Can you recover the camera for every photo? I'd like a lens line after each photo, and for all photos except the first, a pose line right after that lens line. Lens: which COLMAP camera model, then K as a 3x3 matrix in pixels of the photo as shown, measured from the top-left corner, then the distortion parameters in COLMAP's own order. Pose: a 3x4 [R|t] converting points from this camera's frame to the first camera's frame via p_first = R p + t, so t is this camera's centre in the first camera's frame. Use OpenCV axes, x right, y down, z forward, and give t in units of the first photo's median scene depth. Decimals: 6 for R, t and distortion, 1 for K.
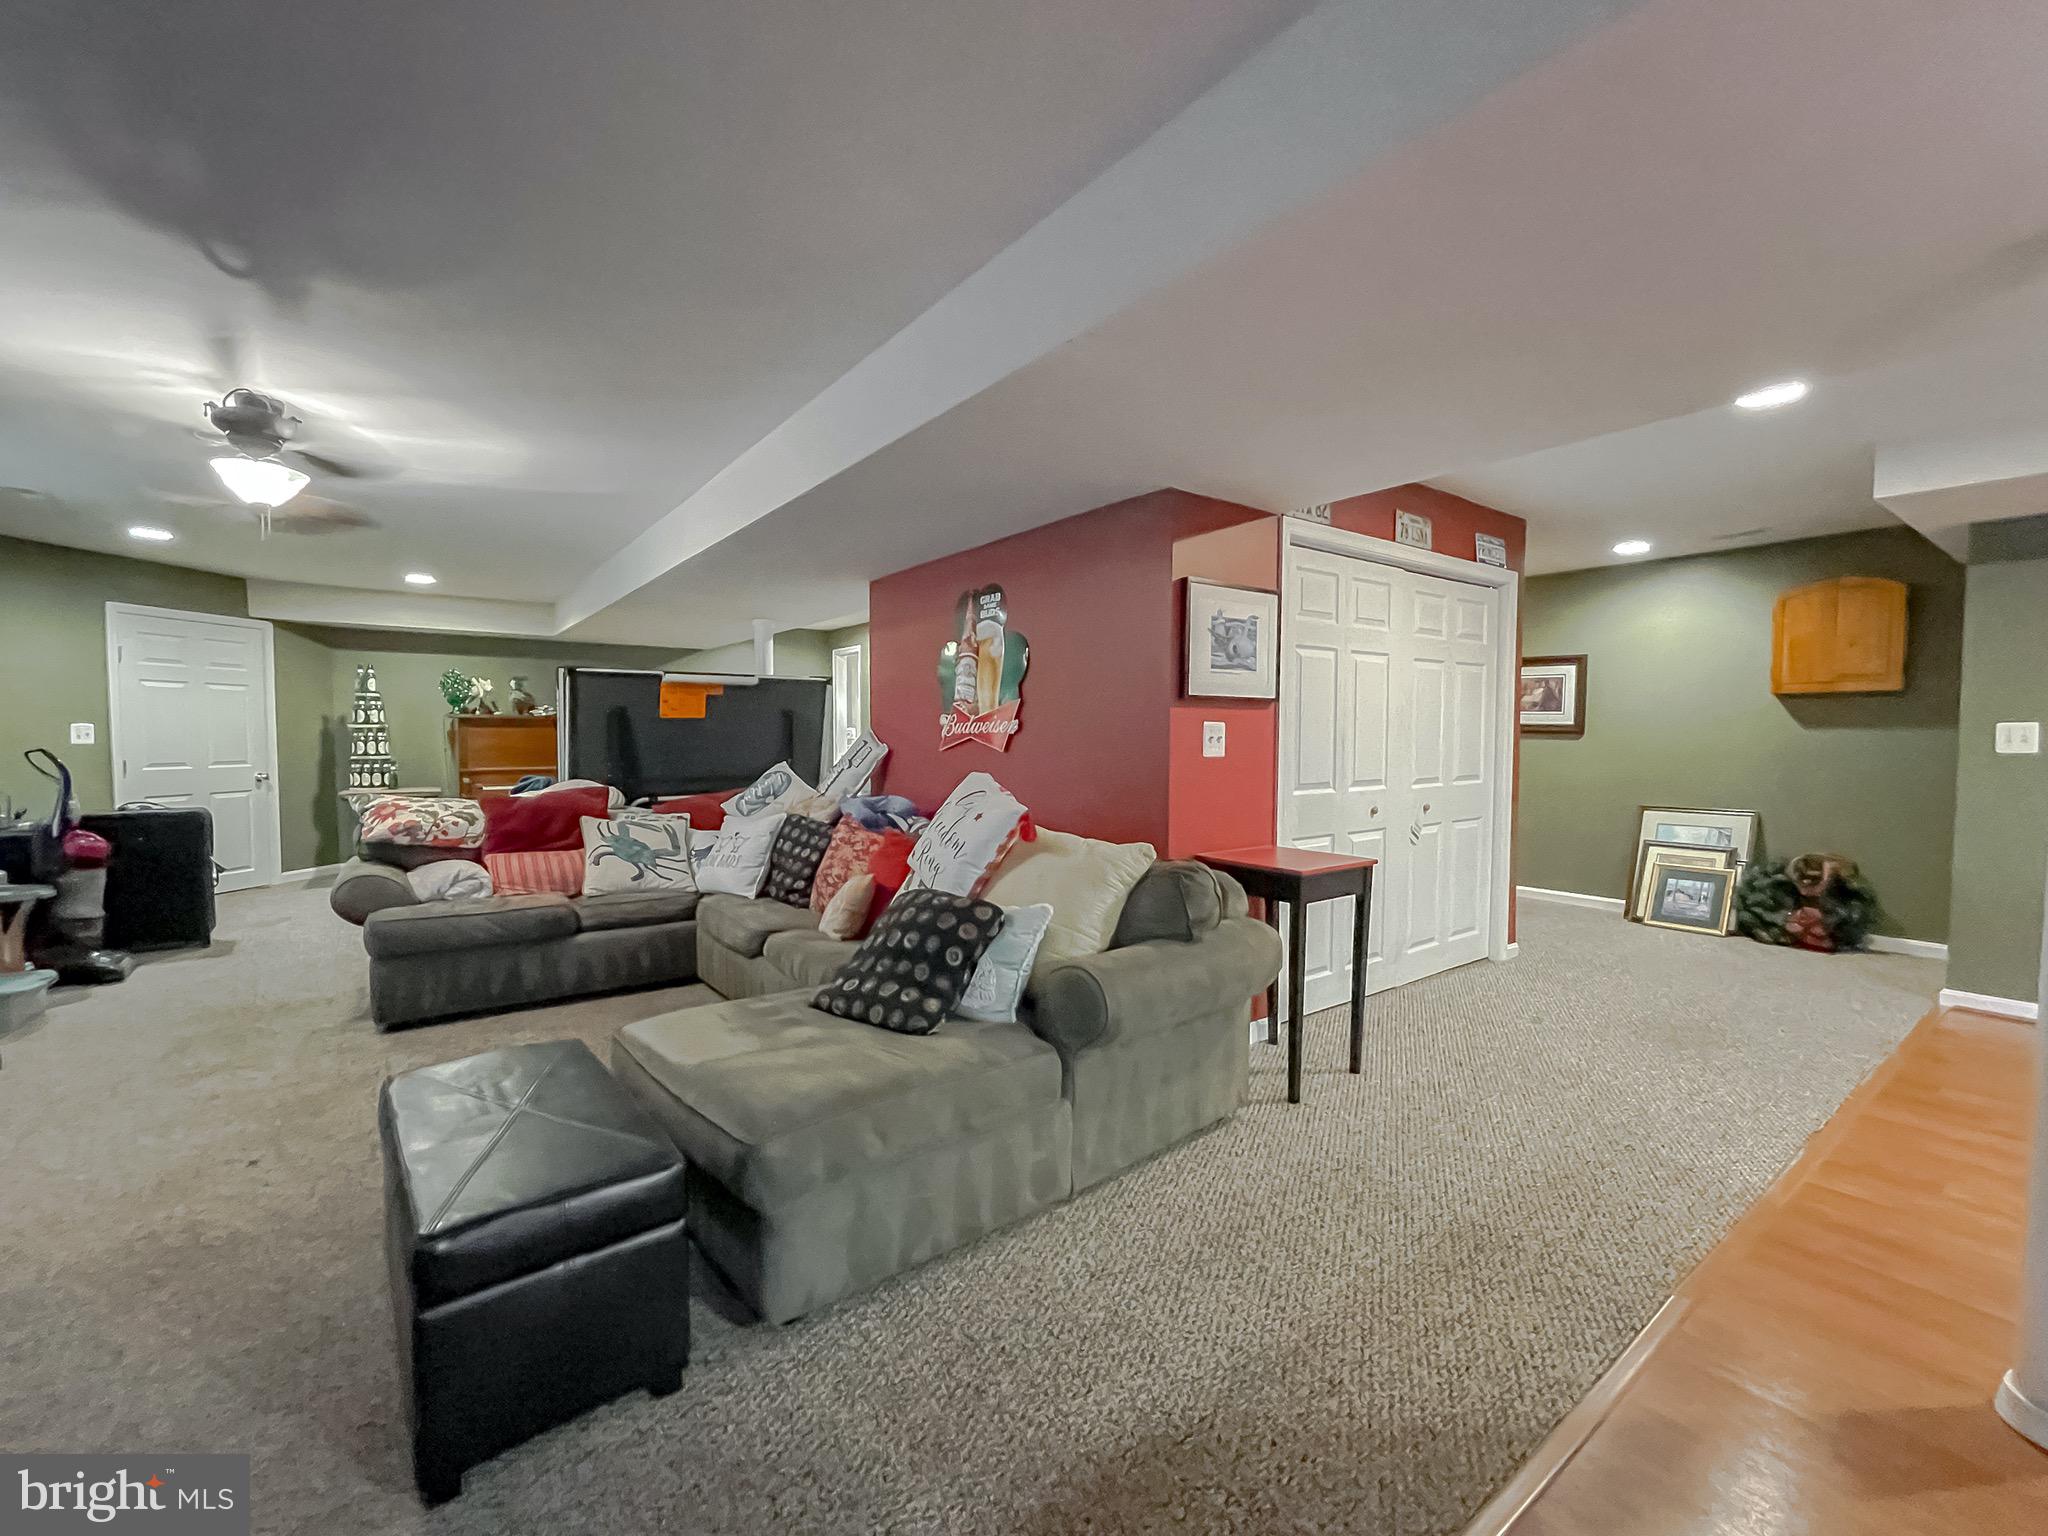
lens RADIAL K [[865.9, 0, 1024.0], [0, 865.9, 768.0], [0, 0, 1]] dist [0.002123, 0.000128]
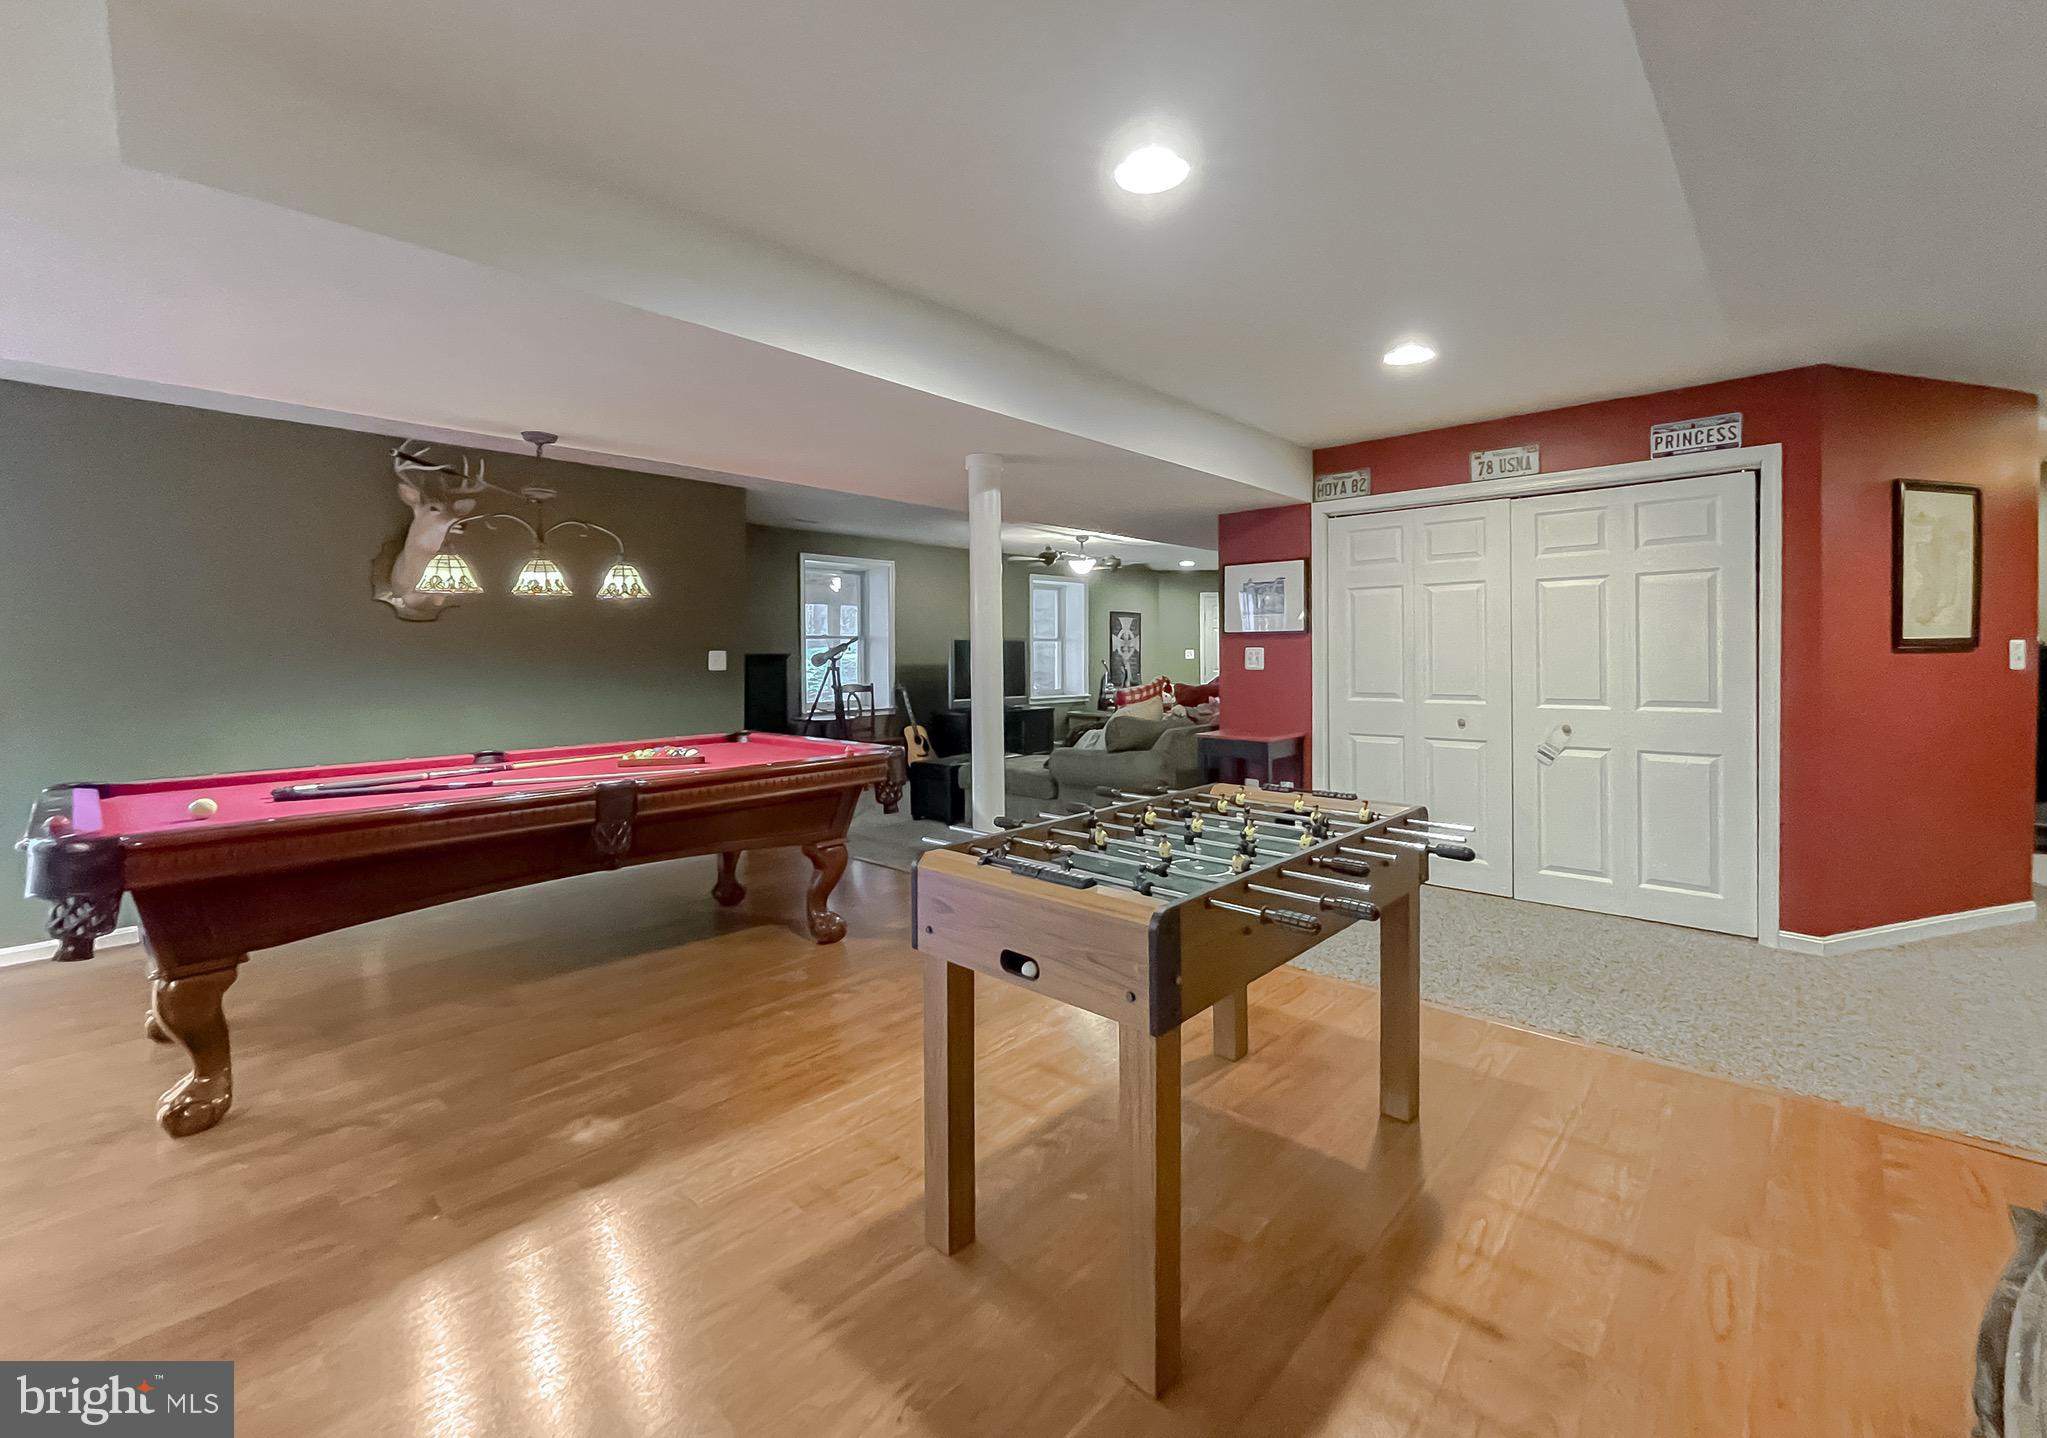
lens RADIAL K [[867.3, 0, 1022.0], [0, 867.3, 655.7], [0, 0, 1]] dist [-0.001889, 0.000009]
pose [[0.183832, 0.000278, -0.982958, 1.413559], [-0.032847, 0.999443, -0.005861, -0.012265], [0.982409, 0.033365, 0.183739, 0.237375]]
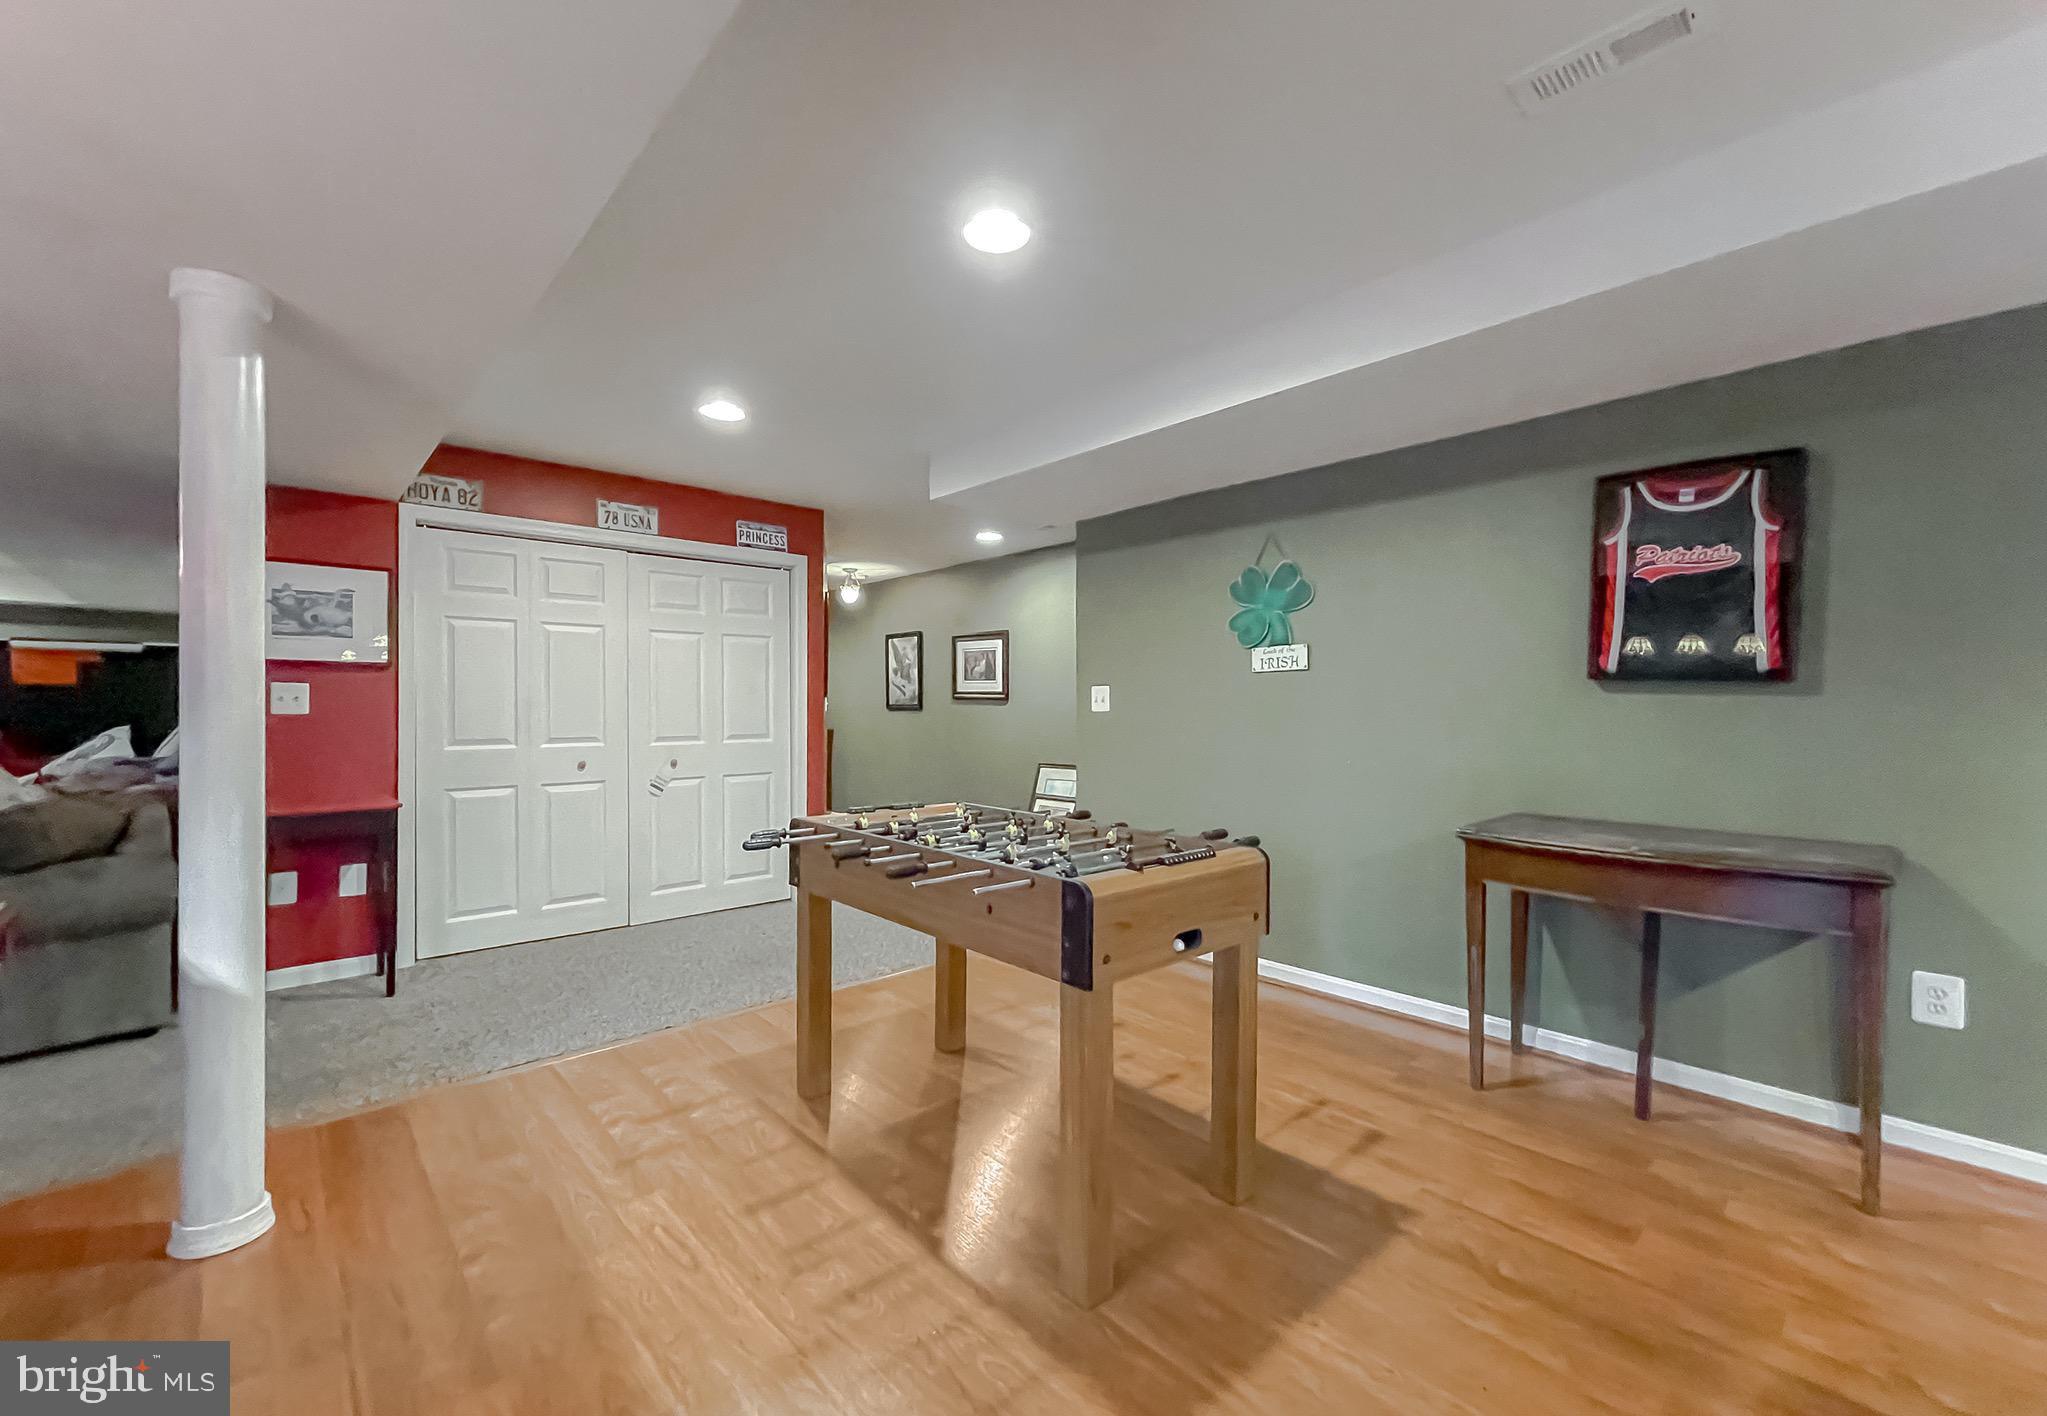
lens RADIAL K [[852.0, 0, 1016.5], [0, 852.0, 697.8], [0, 0, 1]] dist [0.007159, -0.000209]
pose [[0.995494, -0.000041, 0.094828, 0.865734], [0.004982, 0.998642, -0.051867, 0.022877], [-0.094697, 0.052106, 0.994142, -0.150922]]
